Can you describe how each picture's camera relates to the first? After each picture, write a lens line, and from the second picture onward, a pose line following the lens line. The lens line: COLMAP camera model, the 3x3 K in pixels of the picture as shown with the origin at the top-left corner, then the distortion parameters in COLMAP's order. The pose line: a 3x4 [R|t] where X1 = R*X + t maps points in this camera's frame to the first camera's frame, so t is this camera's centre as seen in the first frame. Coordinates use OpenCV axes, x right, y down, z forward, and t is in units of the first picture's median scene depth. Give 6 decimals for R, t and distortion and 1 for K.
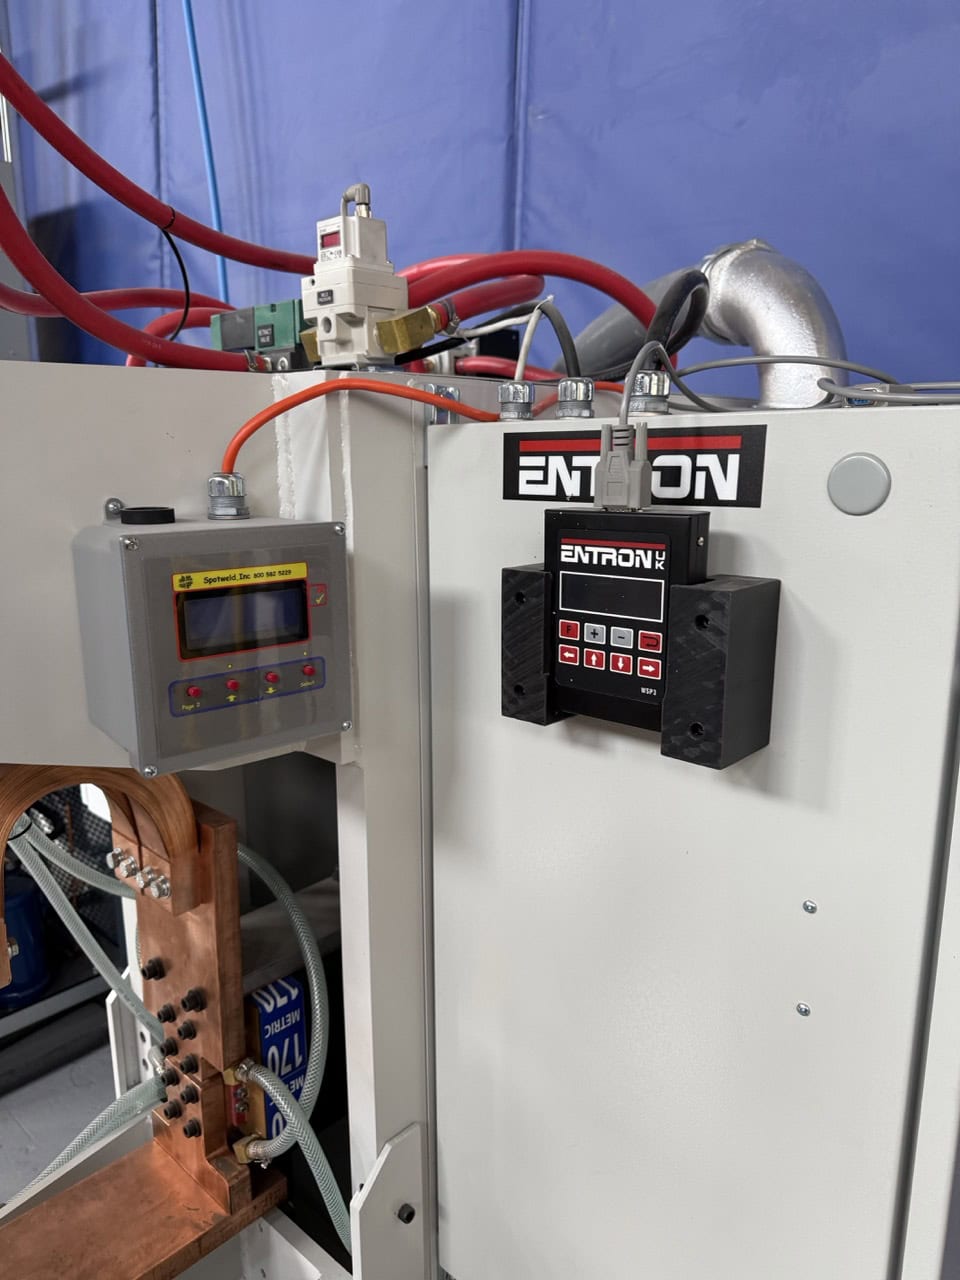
lens RADIAL K [[921.3, 0, 480.0], [0, 921.3, 640.0], [0, 0, 1]] dist [0.080031, -0.135005]
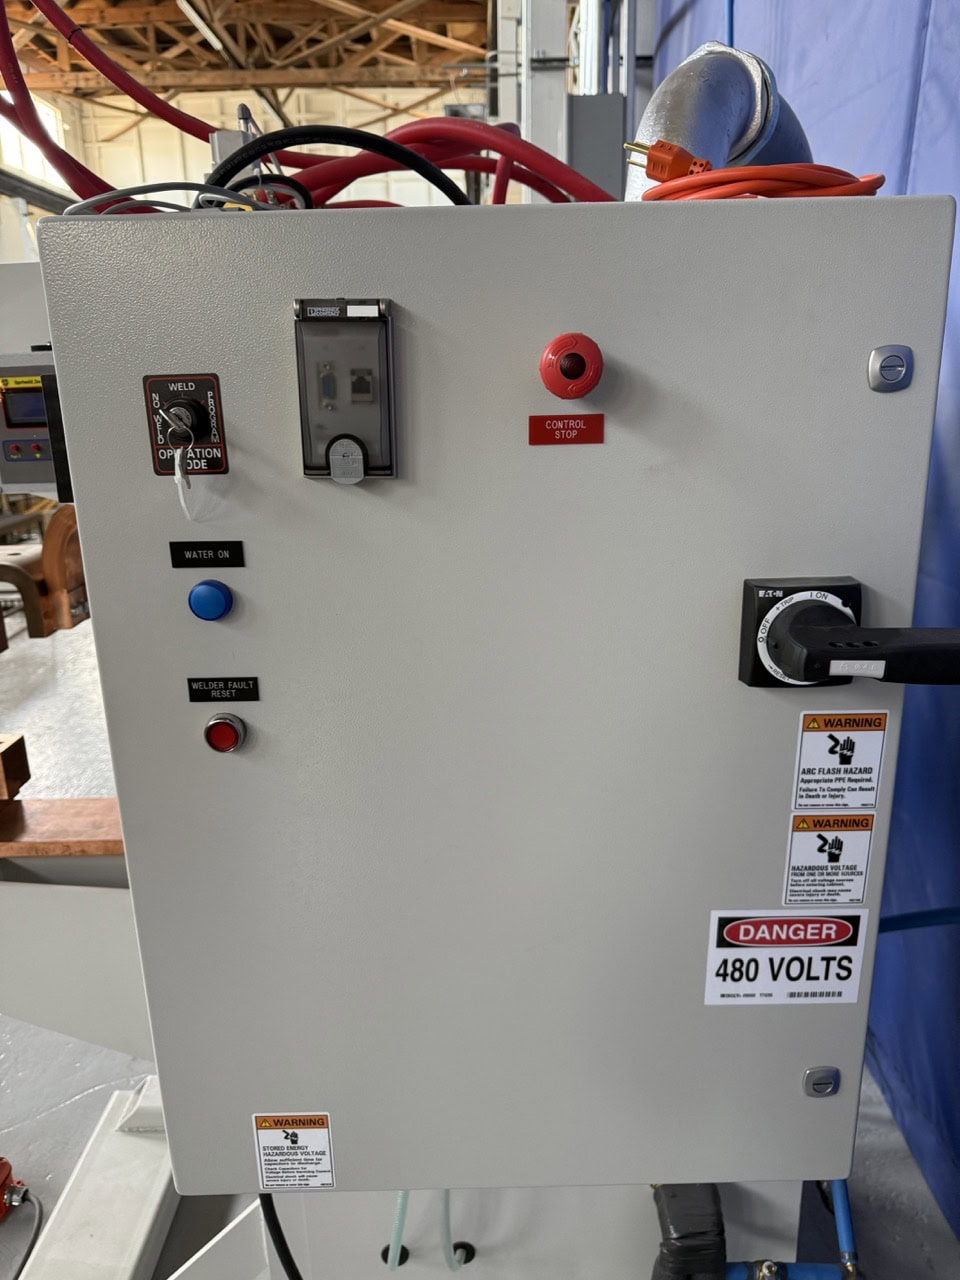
lens RADIAL K [[909.2, 0, 470.6], [0, 909.2, 646.5], [0, 0, 1]] dist [0.082573, -0.132370]
pose [[0.670579, 0.193295, -0.716213, 1.282855], [-0.126984, 0.981116, 0.145896, 0.047555], [0.730889, -0.006887, 0.682462, 0.343892]]
